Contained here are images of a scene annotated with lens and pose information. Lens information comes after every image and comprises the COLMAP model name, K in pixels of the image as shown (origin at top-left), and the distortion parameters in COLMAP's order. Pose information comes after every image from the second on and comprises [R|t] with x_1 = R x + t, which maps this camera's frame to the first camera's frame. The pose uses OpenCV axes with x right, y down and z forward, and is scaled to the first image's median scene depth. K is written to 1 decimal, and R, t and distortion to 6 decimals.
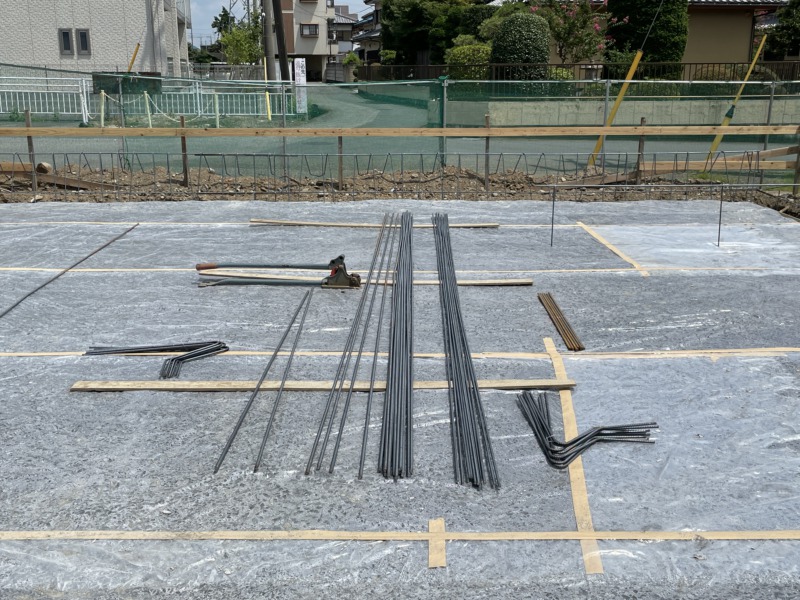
lens RADIAL K [[887.5, 0, 399.9], [0, 887.5, 300.5], [0, 0, 1]] dist [0.025644, 0.000000]
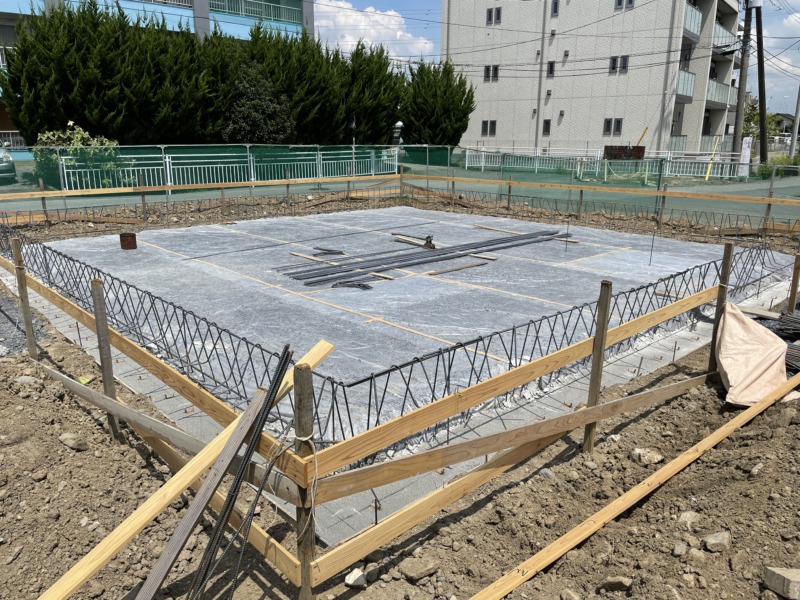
lens RADIAL K [[614.2, 0, 400.3], [0, 614.2, 299.5], [0, 0, 1]] dist [0.032277, -0.060996]
pose [[0.684879, 0.187968, -0.703995, 0.603957], [-0.184077, 0.979449, 0.082436, -0.001514], [0.705023, 0.073131, 0.705404, -0.131148]]
